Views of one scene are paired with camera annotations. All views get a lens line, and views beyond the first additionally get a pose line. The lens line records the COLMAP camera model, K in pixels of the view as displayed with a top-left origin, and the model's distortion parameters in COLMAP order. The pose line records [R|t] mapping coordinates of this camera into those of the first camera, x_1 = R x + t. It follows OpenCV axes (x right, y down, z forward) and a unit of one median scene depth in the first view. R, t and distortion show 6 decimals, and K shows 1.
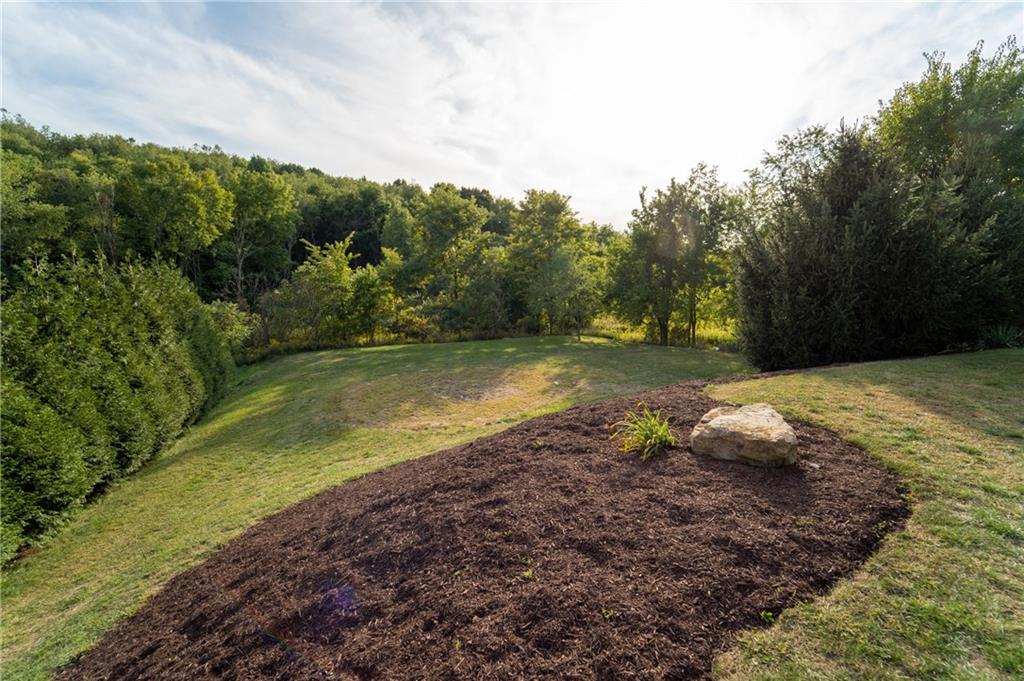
lens RADIAL K [[437.9, 0, 512.0], [0, 437.9, 340.5], [0, 0, 1]] dist [-0.002530, -0.000307]
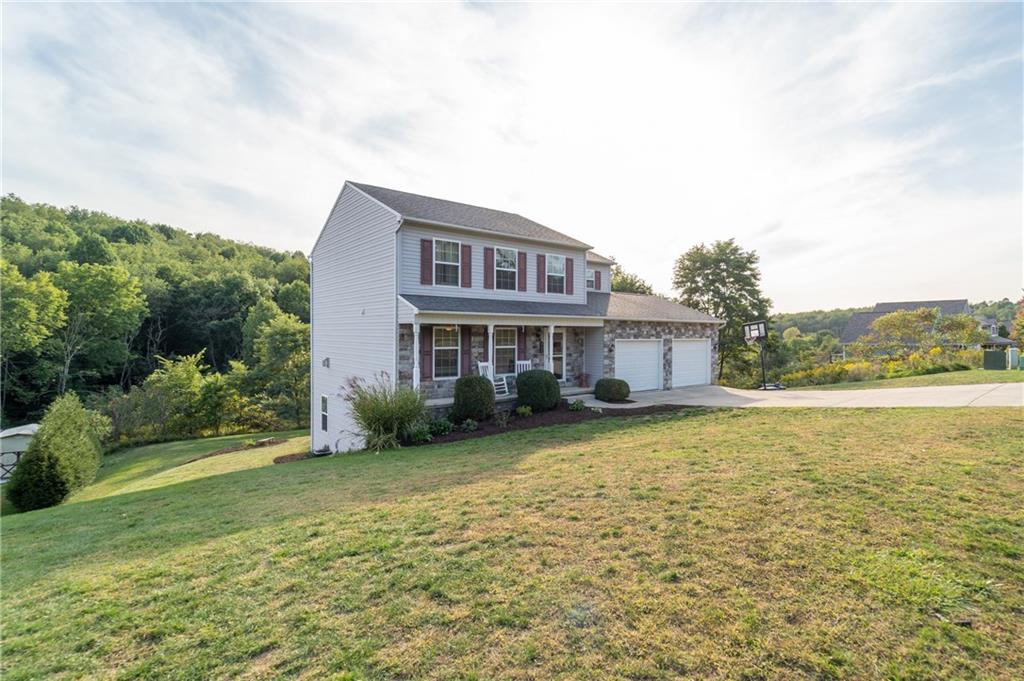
lens RADIAL K [[470.6, 0, 582.5], [0, 470.6, 344.2], [0, 0, 1]] dist [0.000733, -0.000235]
pose [[0.948725, 0.002339, 0.316095, 0.245401], [0.047933, 0.987344, -0.151173, 0.004539], [-0.312449, 0.158573, 0.936606, -0.627036]]
